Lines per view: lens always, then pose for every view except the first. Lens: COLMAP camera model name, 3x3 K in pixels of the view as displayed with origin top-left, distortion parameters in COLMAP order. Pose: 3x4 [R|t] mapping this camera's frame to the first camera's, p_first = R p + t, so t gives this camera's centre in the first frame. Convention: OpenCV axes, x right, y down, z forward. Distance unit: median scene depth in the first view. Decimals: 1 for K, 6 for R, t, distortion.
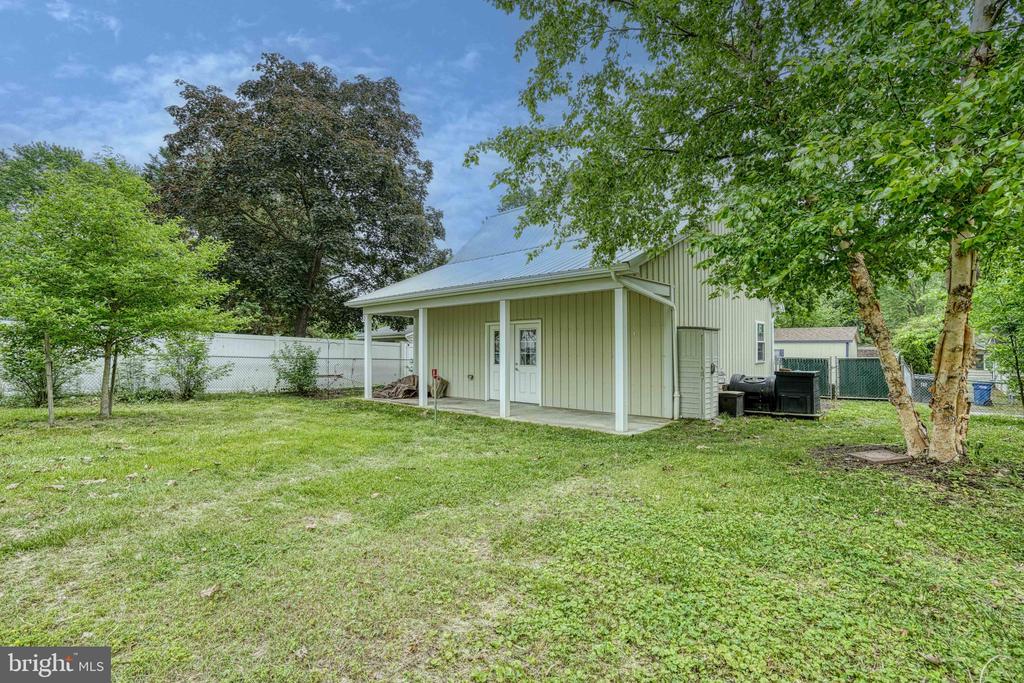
lens RADIAL K [[464.6, 0, 513.1], [0, 464.6, 342.3], [0, 0, 1]] dist [-0.000873, 0.000102]
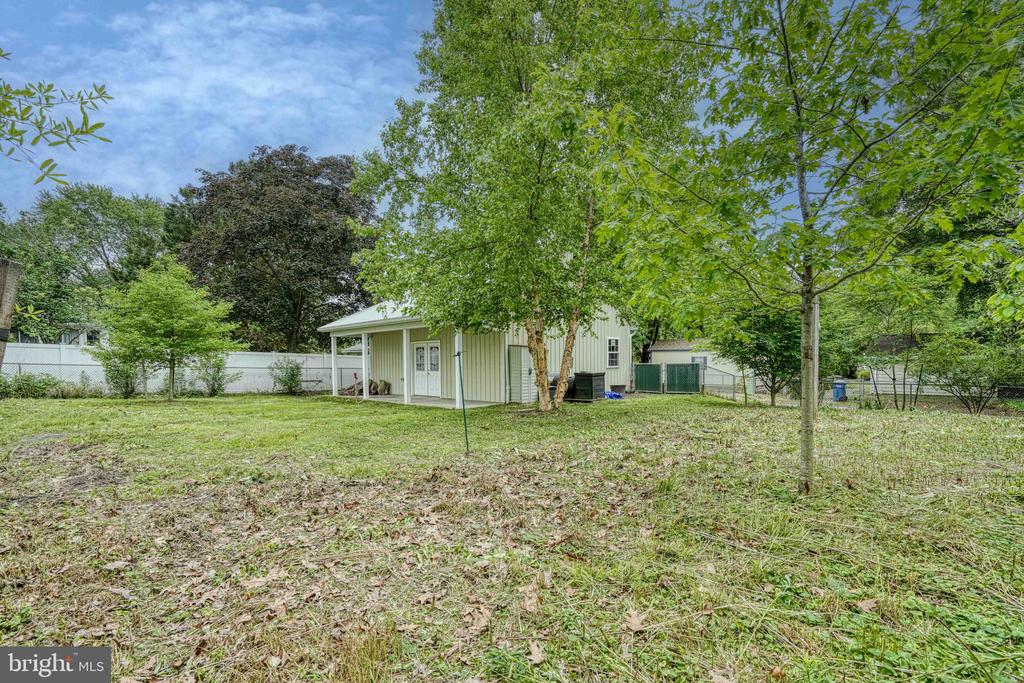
lens RADIAL K [[464.6, 0, 499.7], [0, 464.6, 373.2], [0, 0, 1]] dist [-0.000873, 0.000102]
pose [[0.998655, -0.010193, -0.050830, 0.284029], [0.012469, 0.998924, 0.044669, -0.006770], [0.050320, -0.045243, 0.997708, -0.424600]]
